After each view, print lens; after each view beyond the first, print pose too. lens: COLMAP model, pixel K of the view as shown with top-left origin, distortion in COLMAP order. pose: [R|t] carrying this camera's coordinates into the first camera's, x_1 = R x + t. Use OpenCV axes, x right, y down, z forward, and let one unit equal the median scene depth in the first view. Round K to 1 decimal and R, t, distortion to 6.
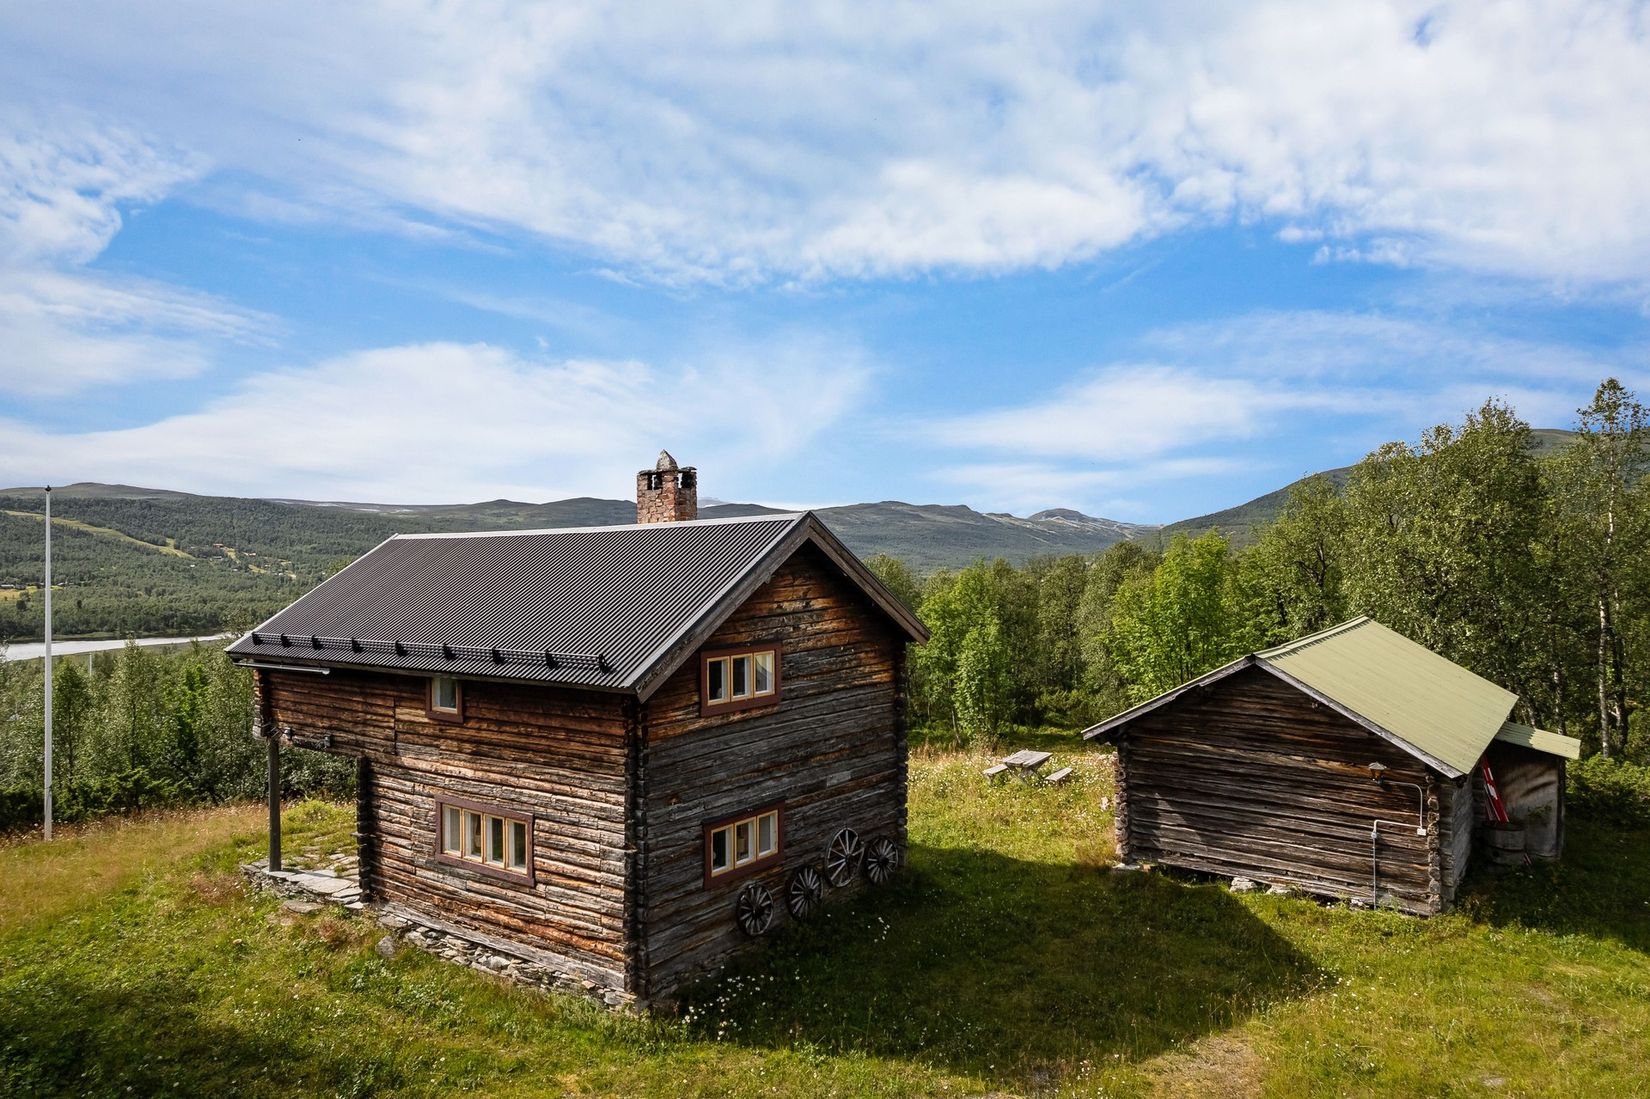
lens RADIAL K [[1077.9, 0, 817.9], [0, 1077.9, 543.6], [0, 0, 1]] dist [-0.044959, 0.035320]
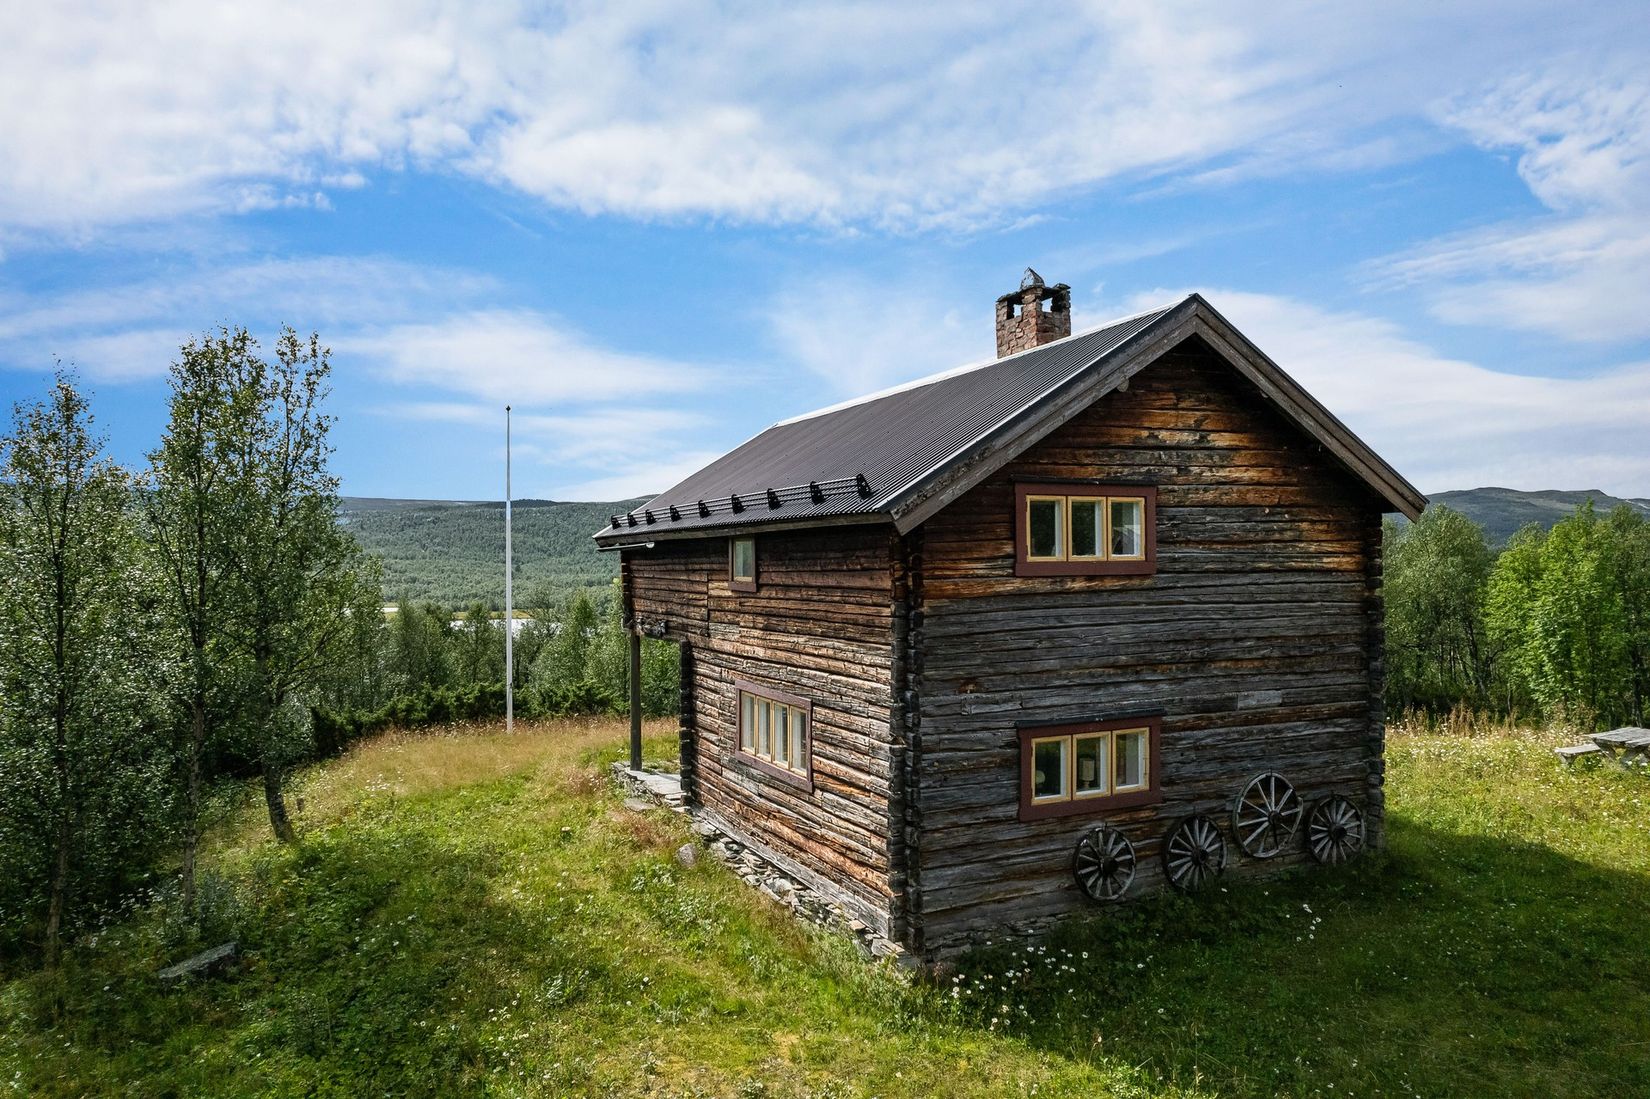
lens RADIAL K [[1077.9, 0, 819.9], [0, 1077.9, 543.6], [0, 0, 1]] dist [-0.044959, 0.035320]
pose [[0.878220, -0.002332, -0.478251, 0.108397], [0.002089, 0.999997, -0.001040, 0.130415], [0.478252, -0.000086, 0.878222, 0.293677]]
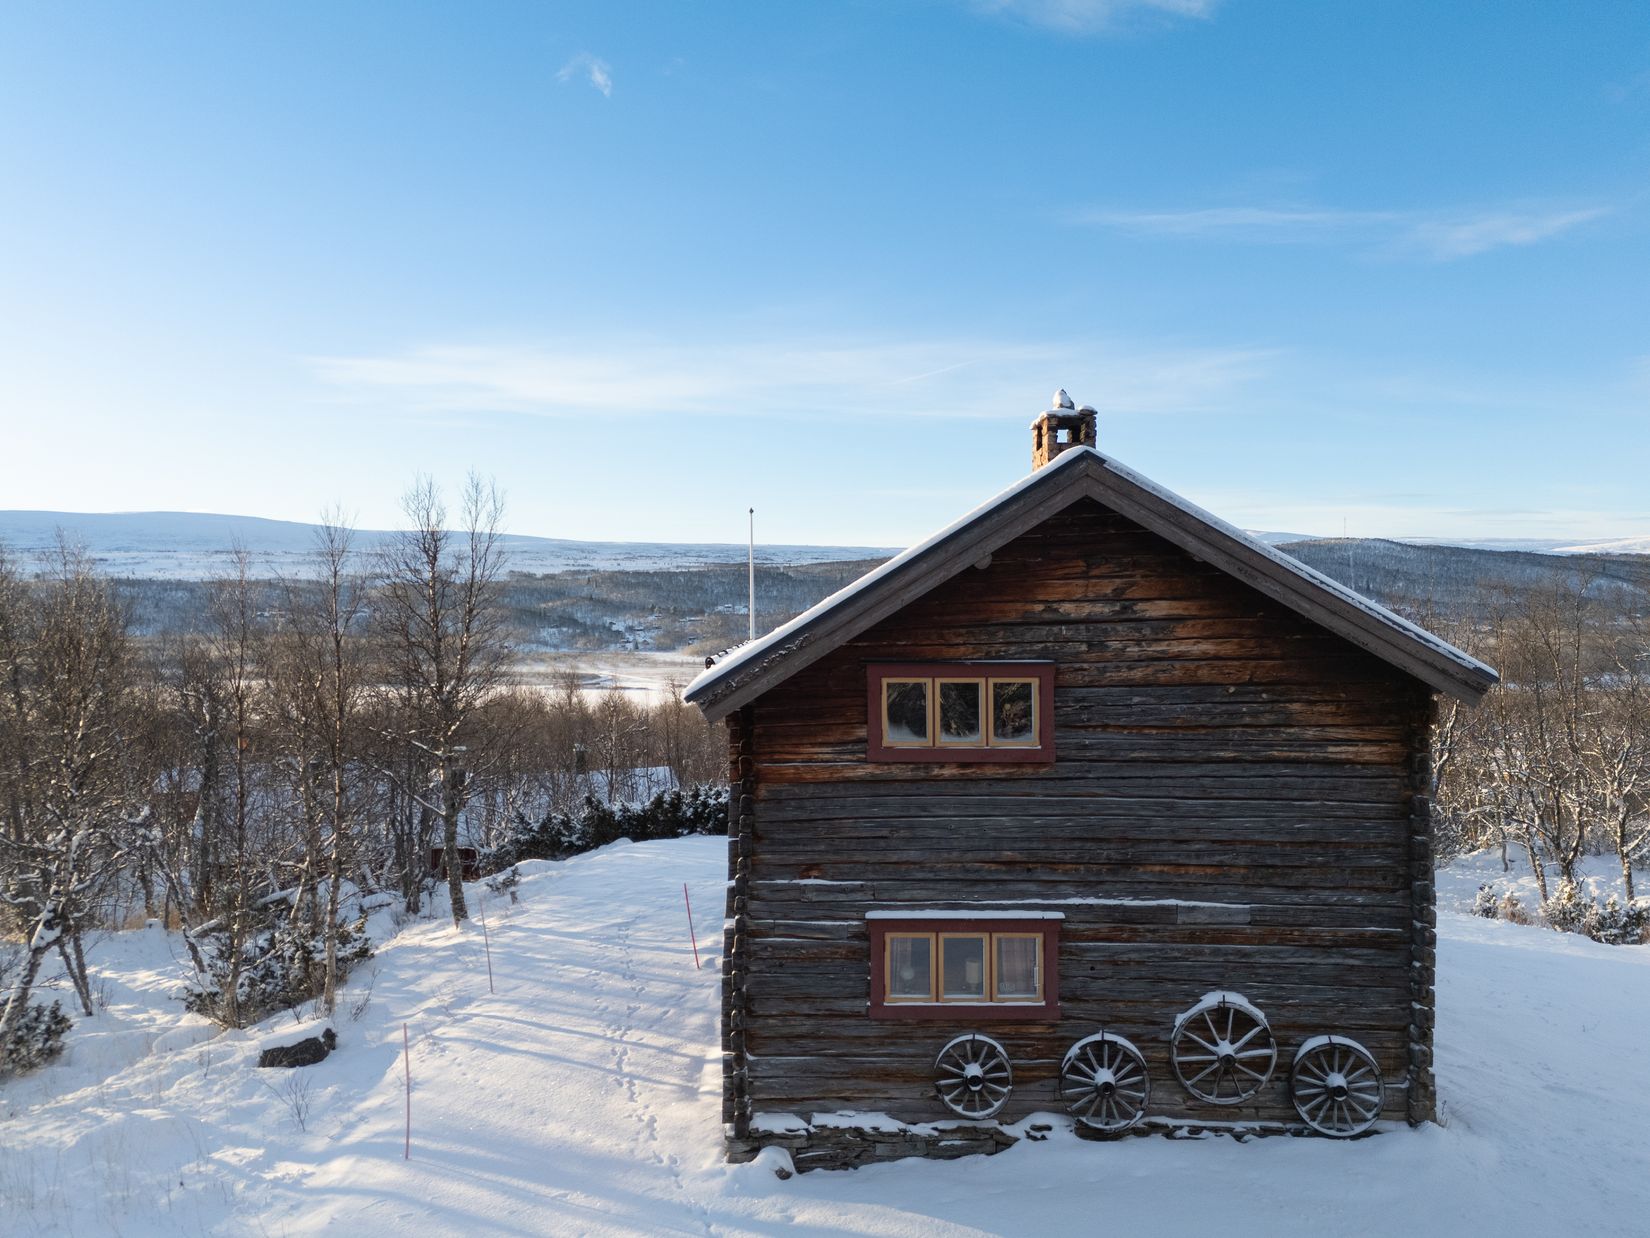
lens RADIAL K [[1213.4, 0, 822.9], [0, 1213.4, 583.2], [0, 0, 1]] dist [0.039825, -0.020912]
pose [[0.589410, -0.005696, -0.807814, 0.465573], [0.001635, 0.999982, -0.005858, 0.048133], [0.807833, 0.002132, 0.589408, 0.482253]]
